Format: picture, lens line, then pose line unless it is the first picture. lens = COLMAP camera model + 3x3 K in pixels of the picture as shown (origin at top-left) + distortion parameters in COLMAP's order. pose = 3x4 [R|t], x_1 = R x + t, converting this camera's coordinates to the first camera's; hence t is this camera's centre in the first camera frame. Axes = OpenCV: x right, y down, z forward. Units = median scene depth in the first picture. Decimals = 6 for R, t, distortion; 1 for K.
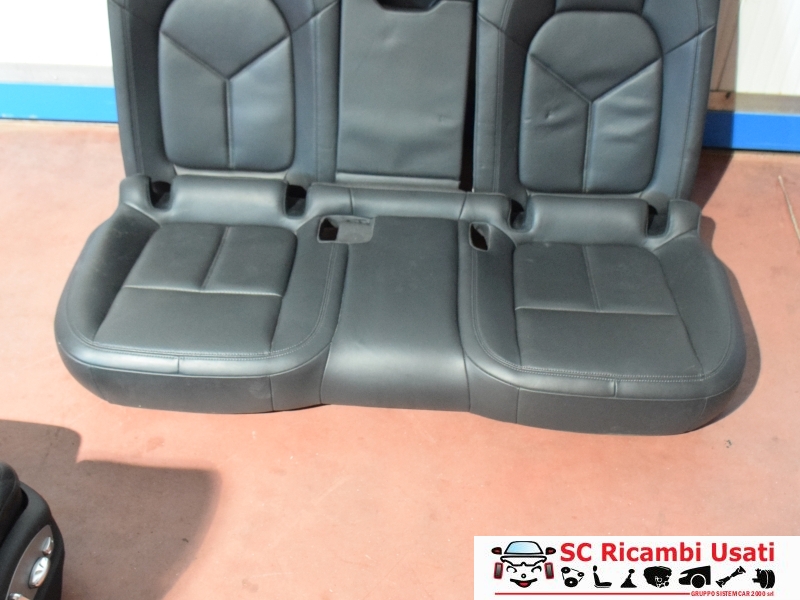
lens RADIAL K [[991.3, 0, 403.6], [0, 991.3, 301.2], [0, 0, 1]] dist [-0.029899, 0.000000]
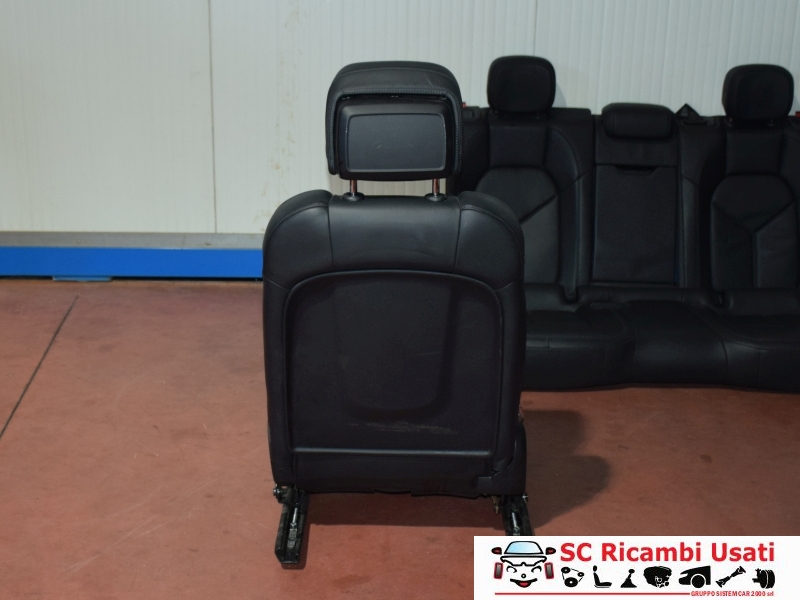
lens RADIAL K [[1283.8, 0, 407.5], [0, 1283.8, 302.8], [0, 0, 1]] dist [-0.028733, 0.000000]
pose [[0.996941, -0.022363, 0.074885, -0.498641], [0.051820, 0.906414, -0.419199, 0.704103], [-0.058502, 0.421797, 0.904801, -0.722292]]
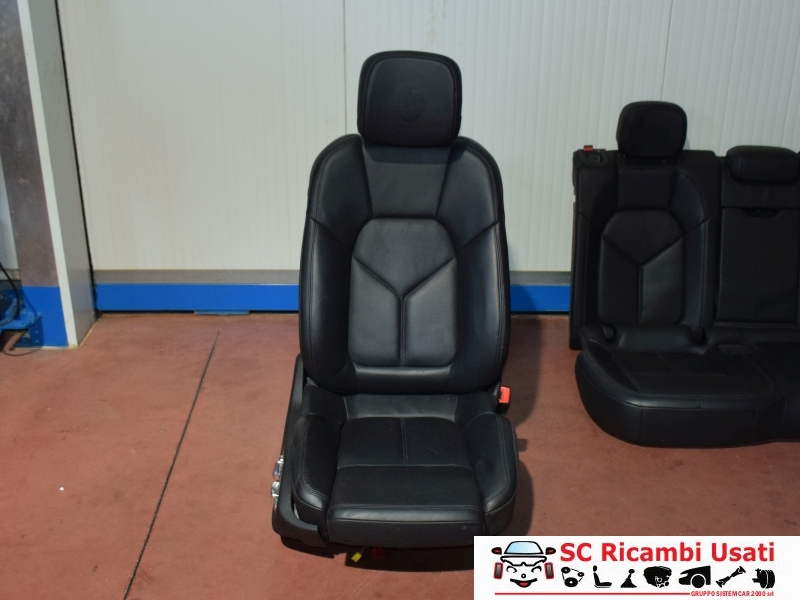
lens RADIAL K [[991.3, 0, 417.9], [0, 991.3, 306.1], [0, 0, 1]] dist [-0.029899, 0.000000]
pose [[0.998389, -0.030861, 0.047615, -0.614076], [0.046033, 0.931155, -0.361707, 0.387507], [-0.033175, 0.363316, 0.931075, -0.423903]]
